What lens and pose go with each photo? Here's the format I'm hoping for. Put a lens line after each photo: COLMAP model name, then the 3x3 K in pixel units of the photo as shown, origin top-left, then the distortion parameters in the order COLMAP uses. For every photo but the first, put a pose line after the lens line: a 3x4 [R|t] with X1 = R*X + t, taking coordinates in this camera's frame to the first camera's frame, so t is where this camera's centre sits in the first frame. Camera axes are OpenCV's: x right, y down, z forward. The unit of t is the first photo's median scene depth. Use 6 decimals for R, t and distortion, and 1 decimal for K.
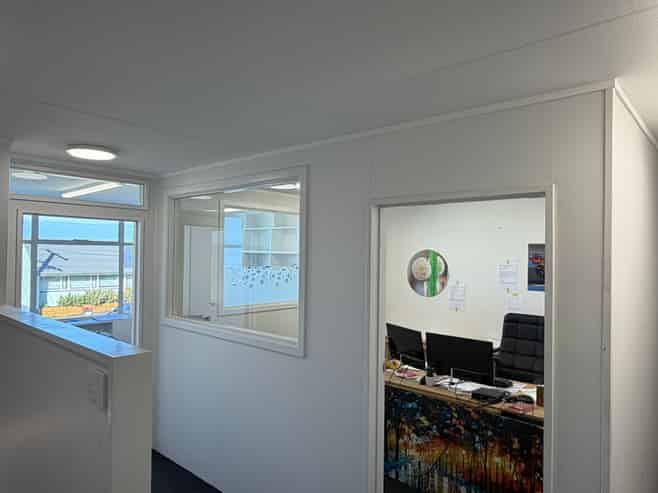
lens RADIAL K [[457.7, 0, 328.3], [0, 457.7, 248.2], [0, 0, 1]] dist [-0.007985, -0.004073]
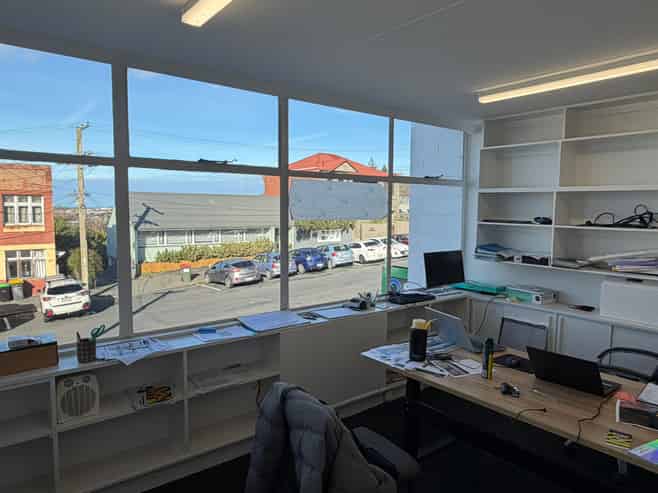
lens RADIAL K [[457.7, 0, 329.9], [0, 457.7, 247.7], [0, 0, 1]] dist [-0.007985, -0.004073]
pose [[0.986421, 0.008997, -0.163989, -0.069108], [0.006973, 0.995304, 0.096547, 0.005531], [0.164087, -0.096379, 0.981726, 0.109849]]
